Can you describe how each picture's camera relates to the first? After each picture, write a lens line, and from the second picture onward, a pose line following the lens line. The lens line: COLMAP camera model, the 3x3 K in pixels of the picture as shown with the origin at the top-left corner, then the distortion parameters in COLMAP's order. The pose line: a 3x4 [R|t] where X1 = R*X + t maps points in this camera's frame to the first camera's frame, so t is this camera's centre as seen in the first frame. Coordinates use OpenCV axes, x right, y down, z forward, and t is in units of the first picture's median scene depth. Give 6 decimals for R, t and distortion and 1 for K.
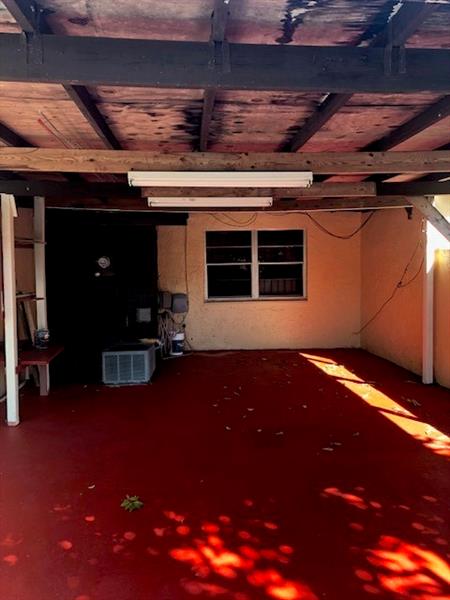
lens RADIAL K [[491.7, 0, 228.2], [0, 491.7, 298.9], [0, 0, 1]] dist [0.052532, -0.034095]
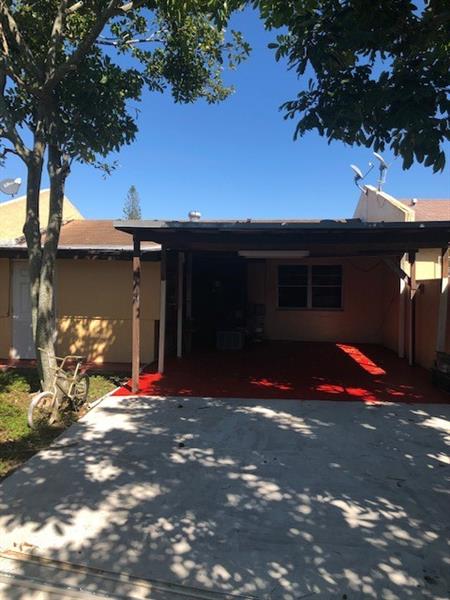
lens RADIAL K [[491.7, 0, 223.6], [0, 491.7, 300.5], [0, 0, 1]] dist [0.052532, -0.034095]
pose [[0.982144, 0.024227, -0.186564, 0.110551], [-0.032207, 0.998686, -0.039861, 0.061118], [0.185353, 0.045158, 0.981634, -0.796869]]
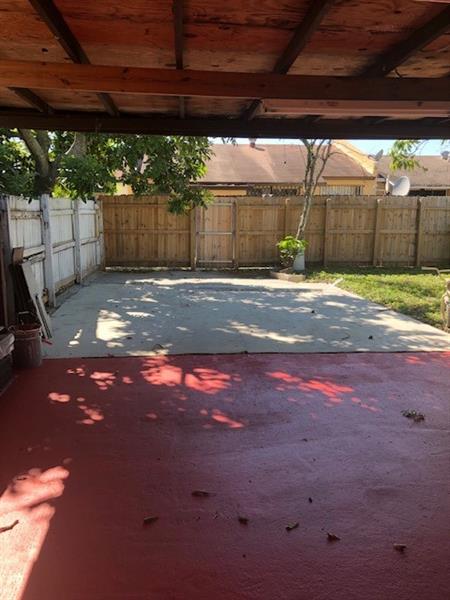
lens RADIAL K [[491.7, 0, 227.2], [0, 491.7, 298.2], [0, 0, 1]] dist [0.052532, -0.034095]
pose [[-0.999956, 0.002739, -0.008963, 0.122636], [0.000369, 0.967108, 0.254366, -0.067962], [0.009365, 0.254352, -0.967066, 1.001632]]
